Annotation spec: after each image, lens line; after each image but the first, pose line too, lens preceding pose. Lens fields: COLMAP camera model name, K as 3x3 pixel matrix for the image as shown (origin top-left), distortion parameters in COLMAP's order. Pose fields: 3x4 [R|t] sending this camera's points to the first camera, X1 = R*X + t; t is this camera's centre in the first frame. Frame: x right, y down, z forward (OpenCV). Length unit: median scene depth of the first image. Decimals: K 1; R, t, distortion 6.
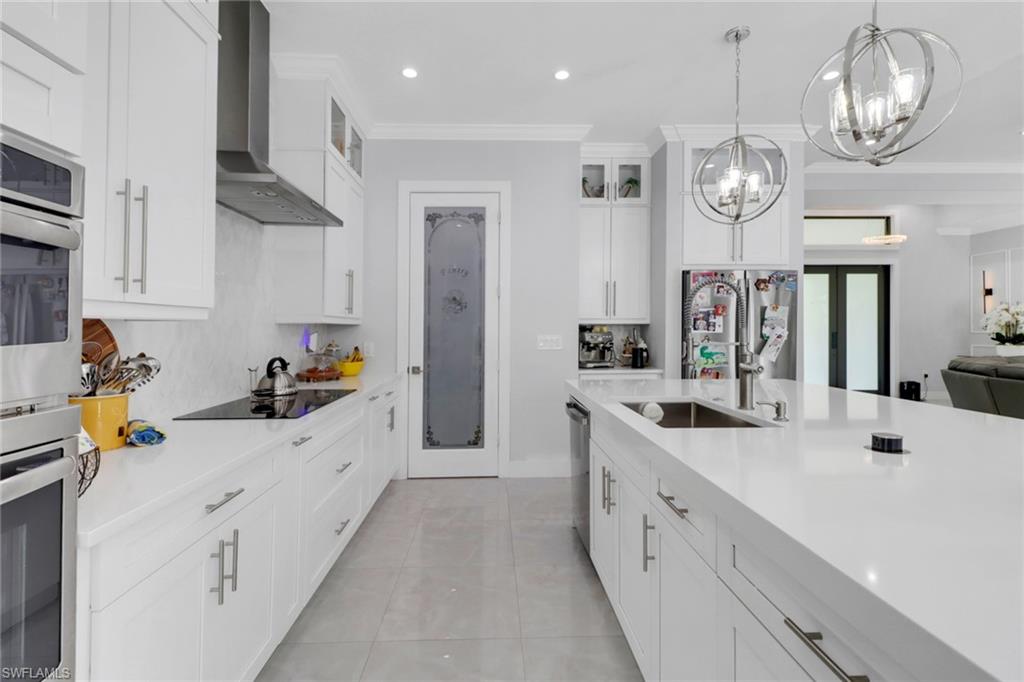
lens RADIAL K [[462.0, 0, 512.2], [0, 462.0, 321.5], [0, 0, 1]] dist [0.000466, -0.000021]
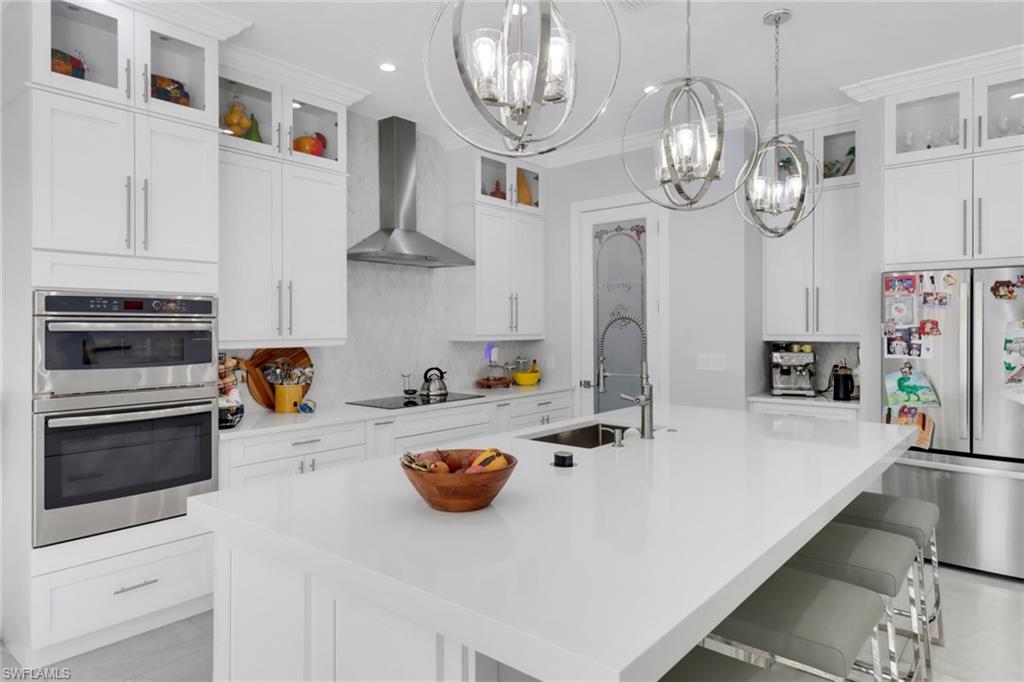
lens RADIAL K [[578.8, 0, 509.3], [0, 578.8, 326.9], [0, 0, 1]] dist [0.020792, -0.024949]
pose [[0.762445, -0.000335, -0.647053, 0.534684], [0.008143, 0.999926, 0.009078, -0.038394], [0.647001, -0.012191, 0.762391, -0.103110]]
